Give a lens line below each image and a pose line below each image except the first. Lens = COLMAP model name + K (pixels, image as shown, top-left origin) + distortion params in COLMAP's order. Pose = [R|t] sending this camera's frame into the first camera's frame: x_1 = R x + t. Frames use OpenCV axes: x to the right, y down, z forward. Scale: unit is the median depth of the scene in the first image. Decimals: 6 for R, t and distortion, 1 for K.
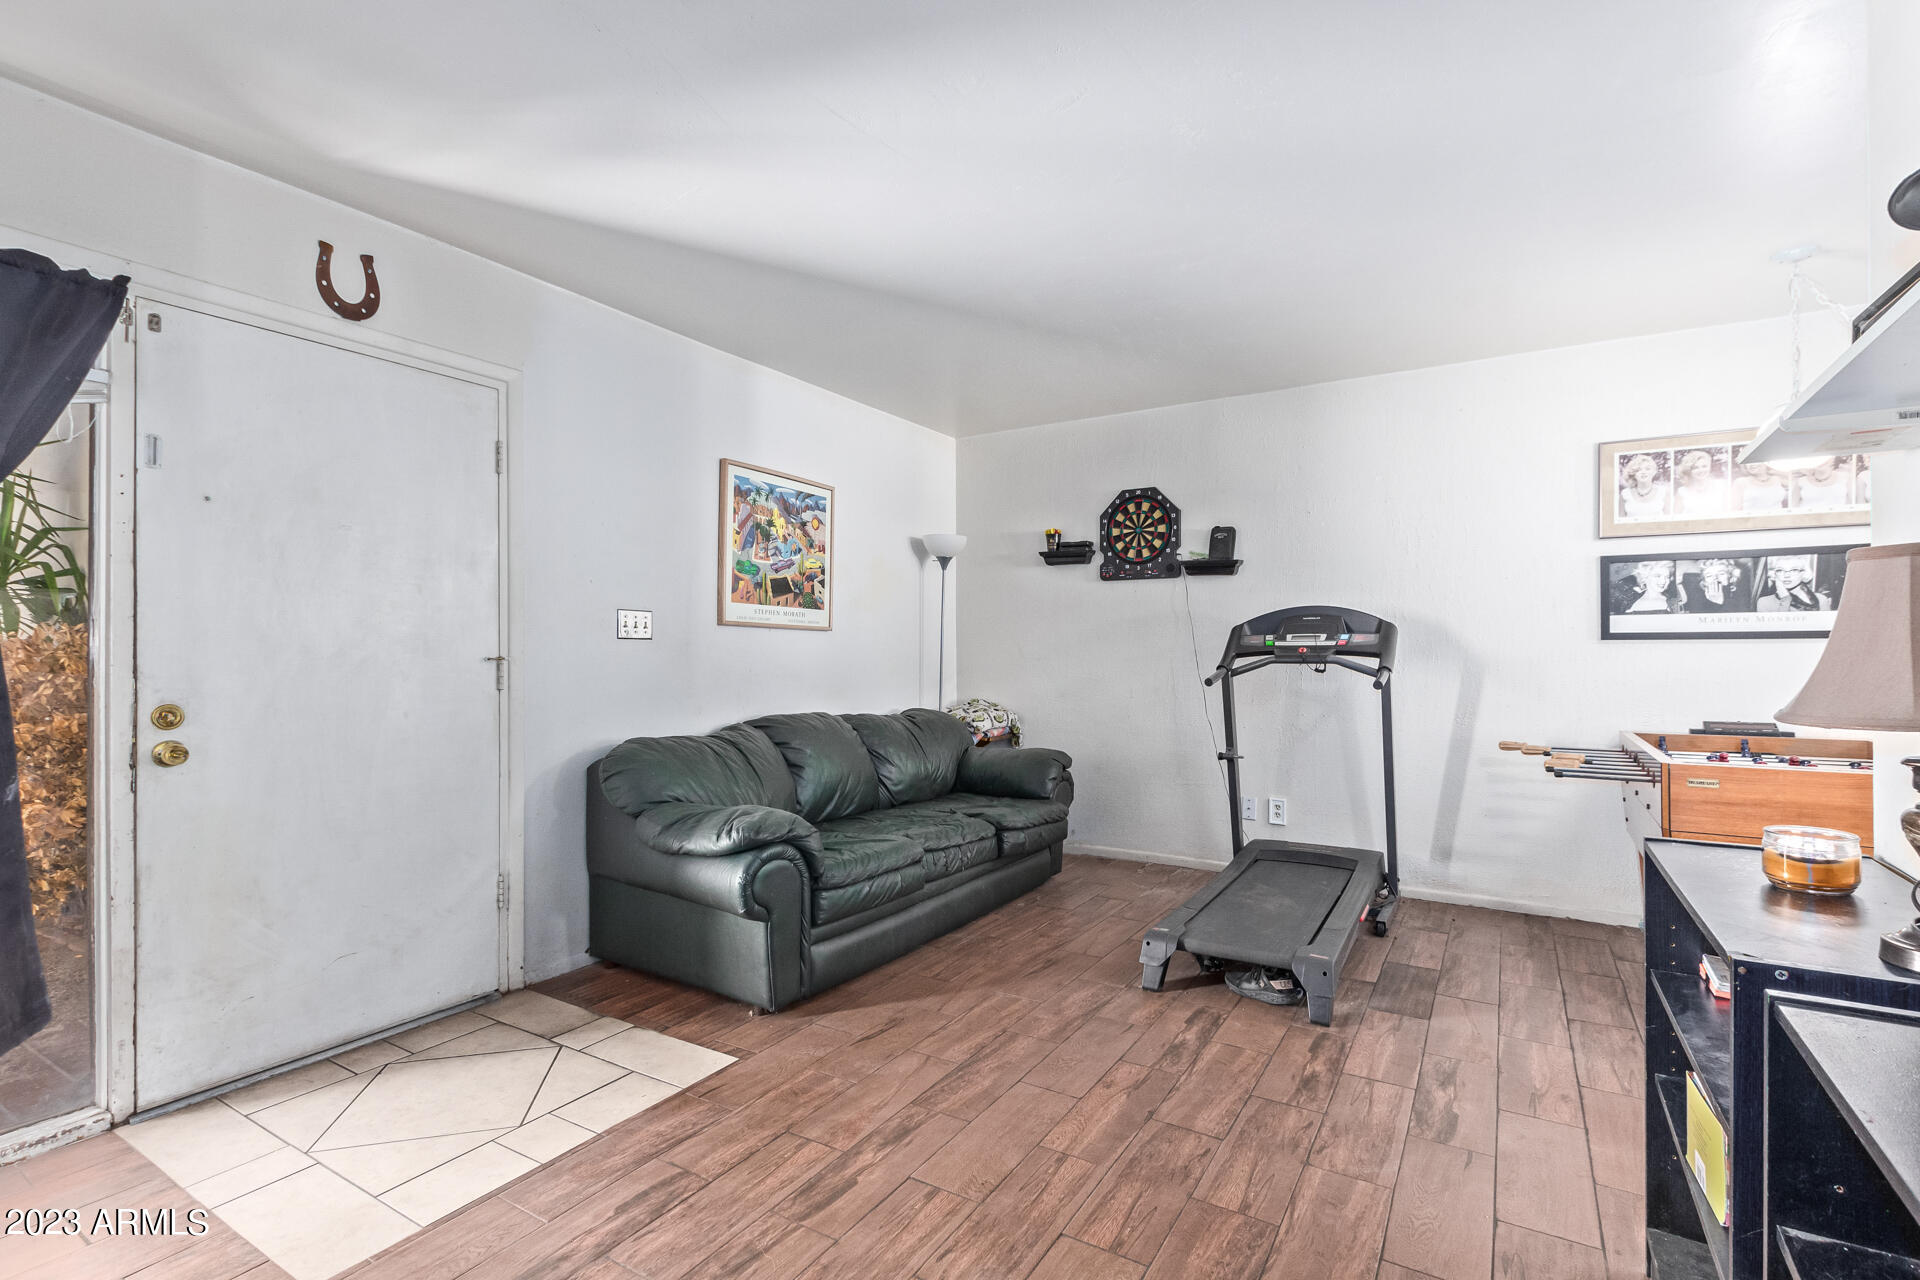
lens RADIAL K [[885.0, 0, 977.5], [0, 885.0, 649.5], [0, 0, 1]] dist [0.010965, -0.001038]
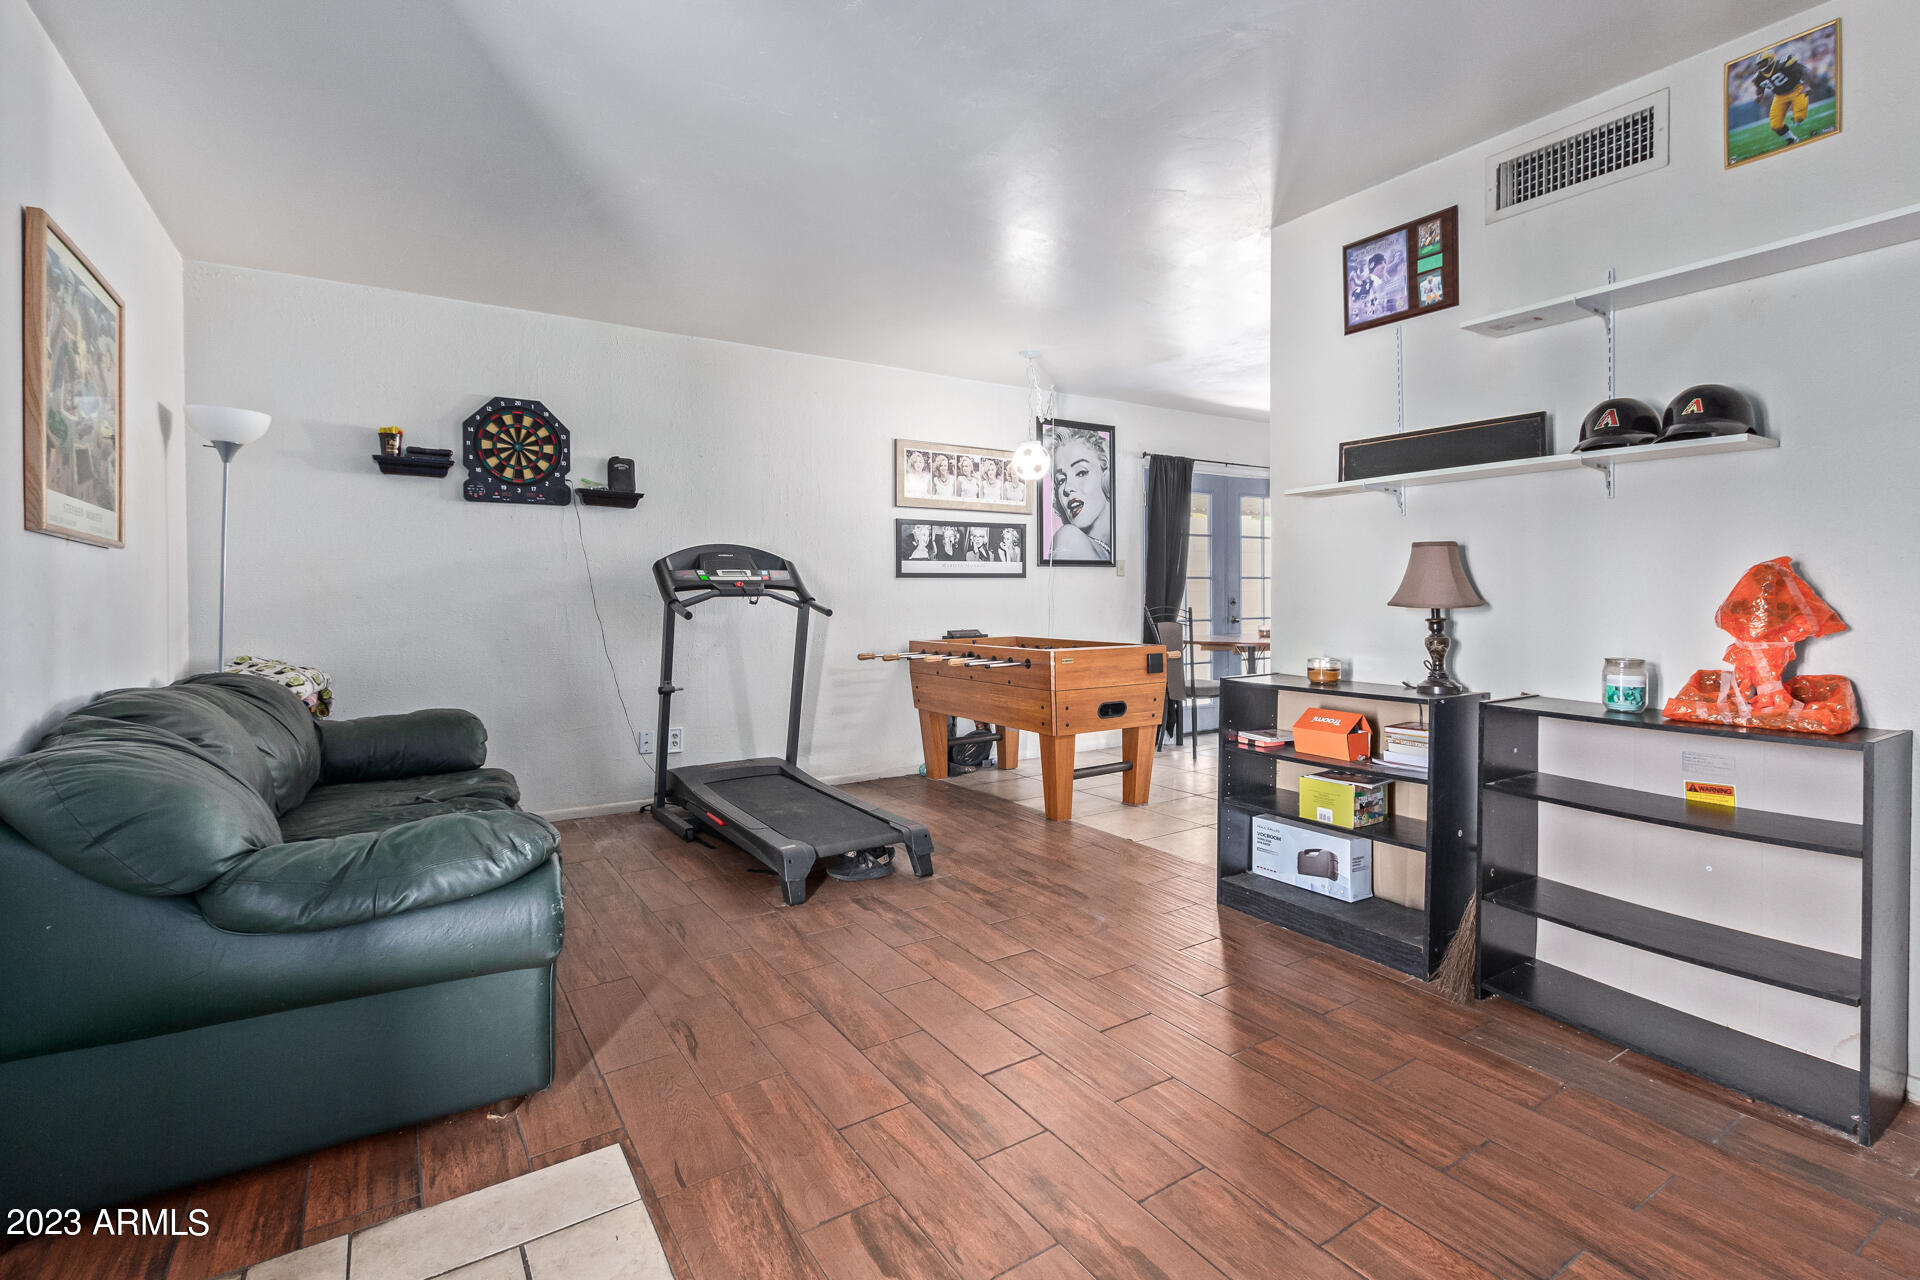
lens RADIAL K [[885.0, 0, 964.3], [0, 885.0, 595.4], [0, 0, 1]] dist [0.010965, -0.001038]
pose [[0.434179, -0.007616, 0.900794, -0.539452], [0.002948, 0.999971, 0.007033, 0.008270], [-0.900822, -0.000398, 0.434189, 0.294440]]
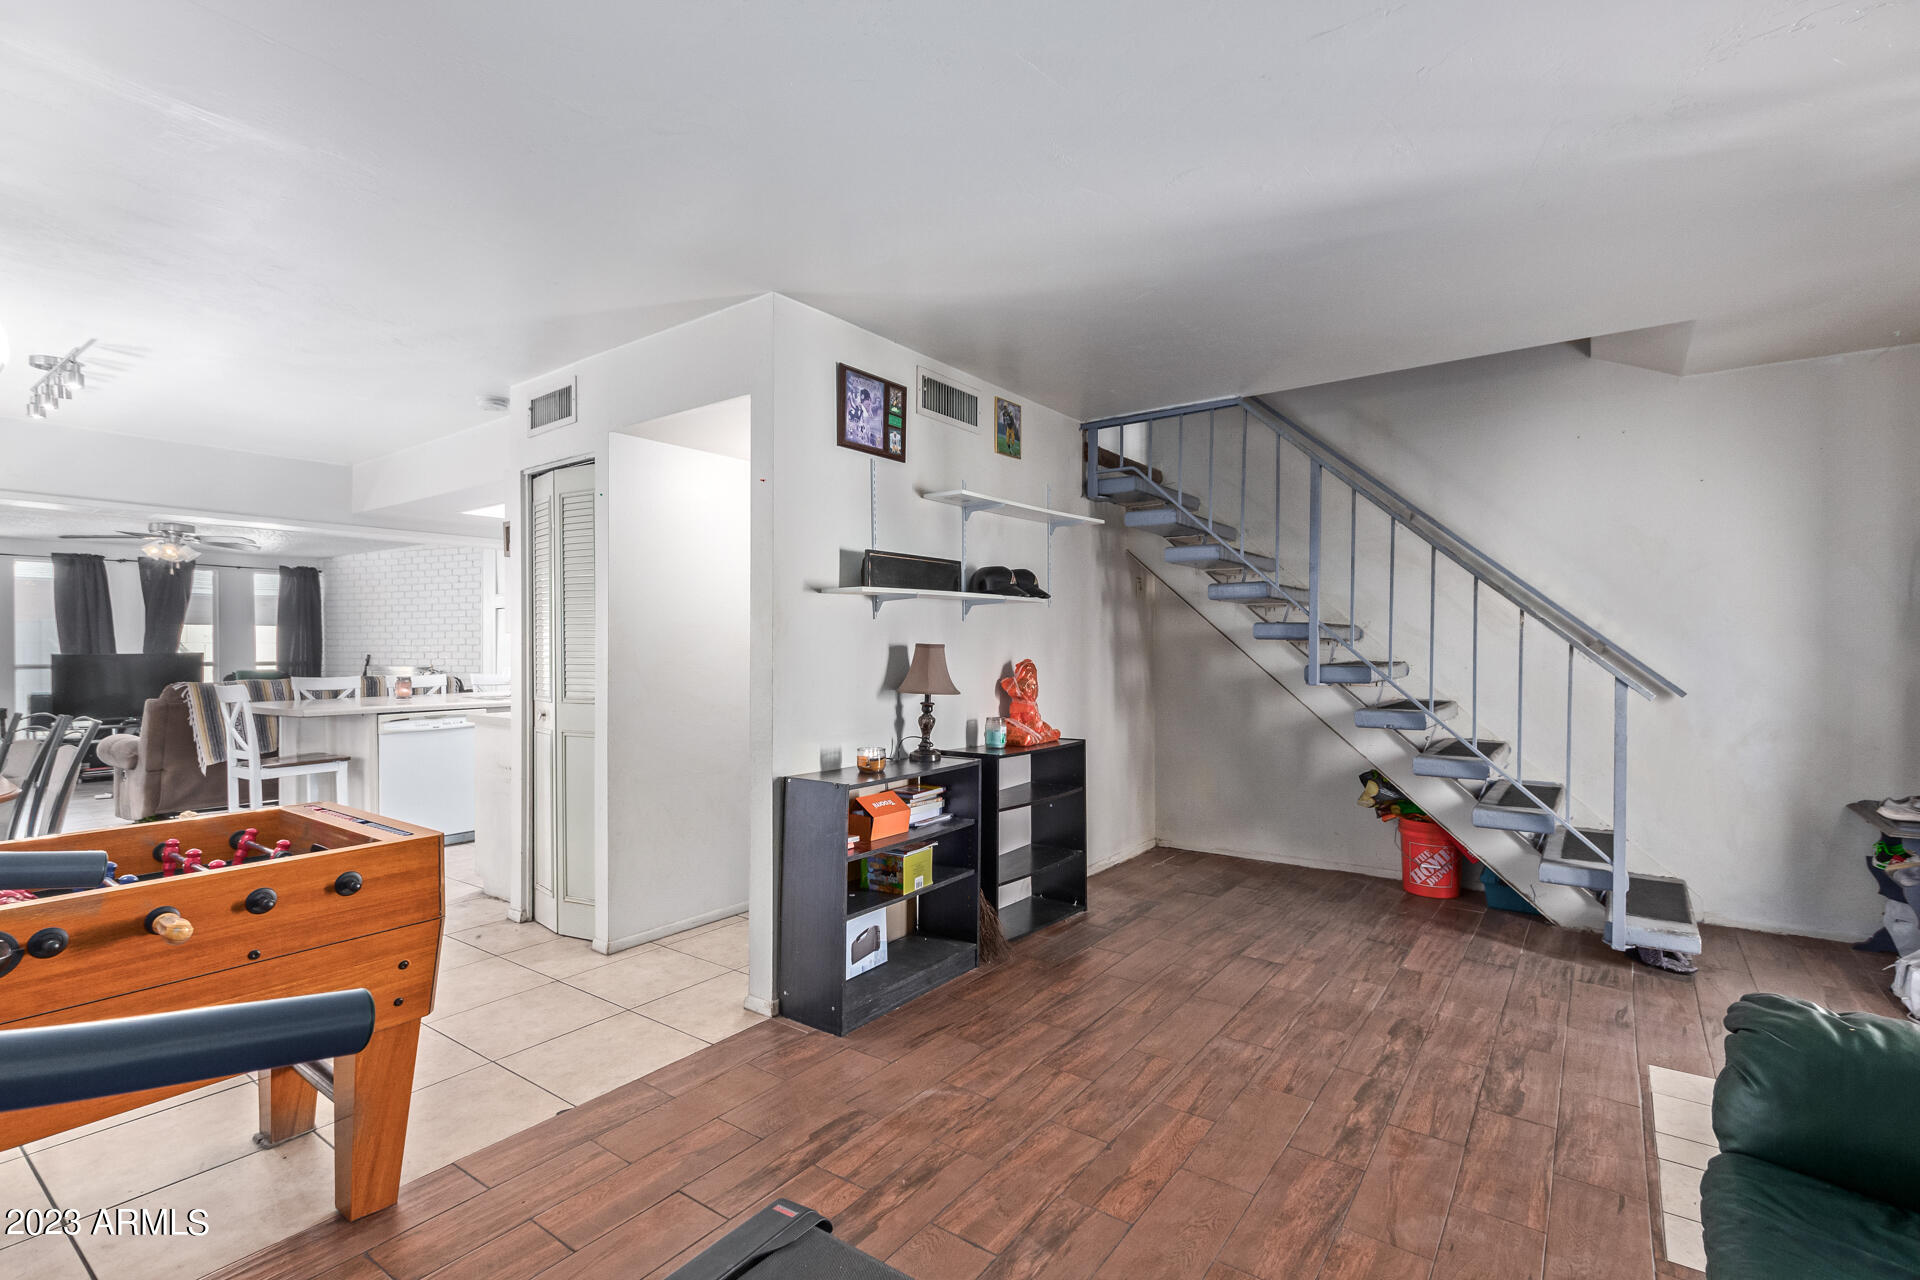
lens RADIAL K [[885.0, 0, 969.1], [0, 885.0, 645.7], [0, 0, 1]] dist [0.010965, -0.001038]
pose [[-0.996546, 0.004676, 0.082912, 0.158762], [0.004668, 0.999989, -0.000297, -0.027190], [-0.082912, 0.000091, -0.996557, 1.201702]]
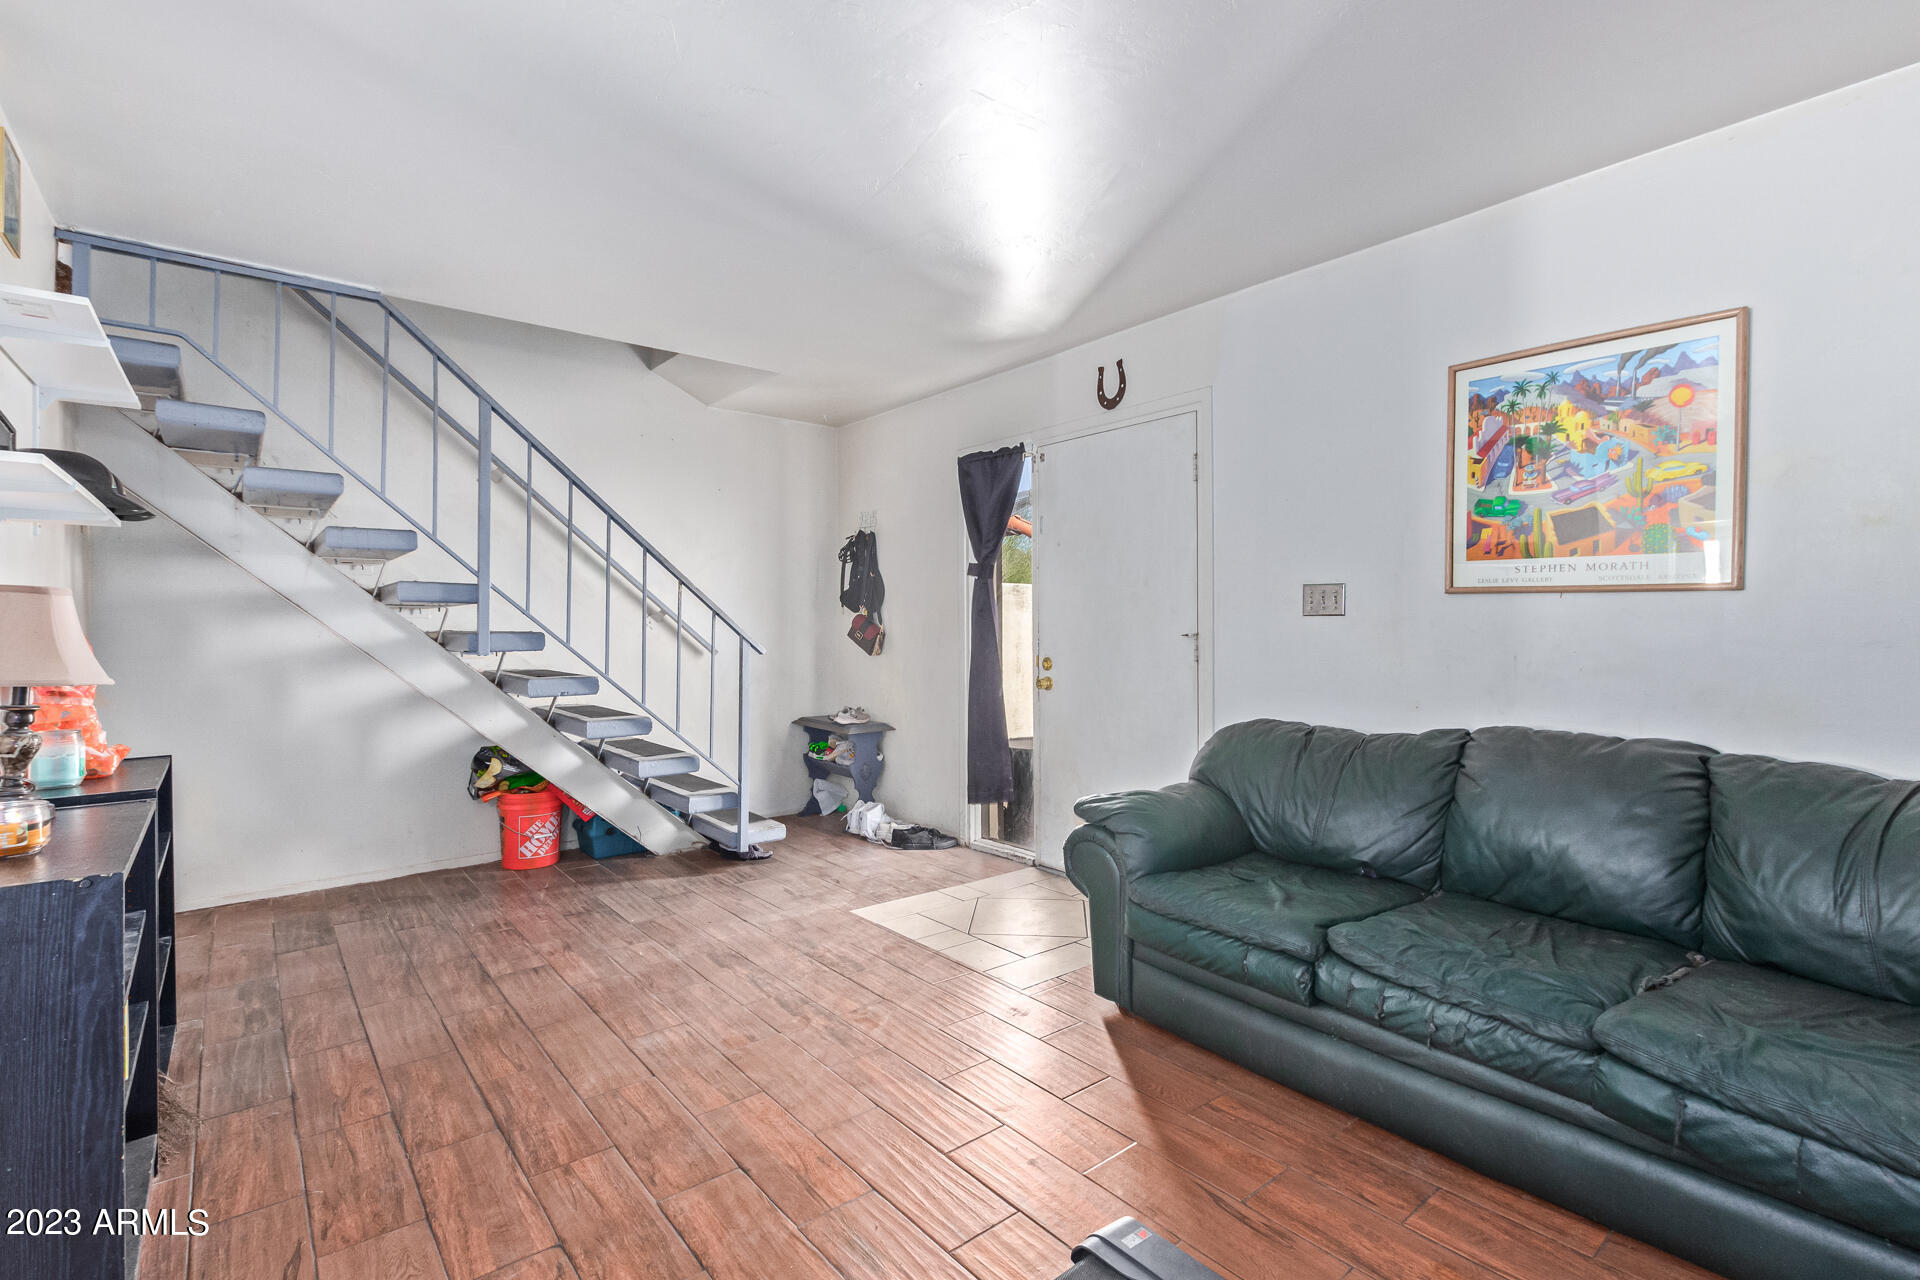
lens RADIAL K [[885.0, 0, 964.2], [0, 885.0, 624.8], [0, 0, 1]] dist [0.010965, -0.001038]
pose [[-0.332904, 0.003503, -0.942954, 0.561629], [0.008214, 0.999966, 0.000815, -0.005677], [0.942925, -0.007474, -0.332921, 0.890698]]
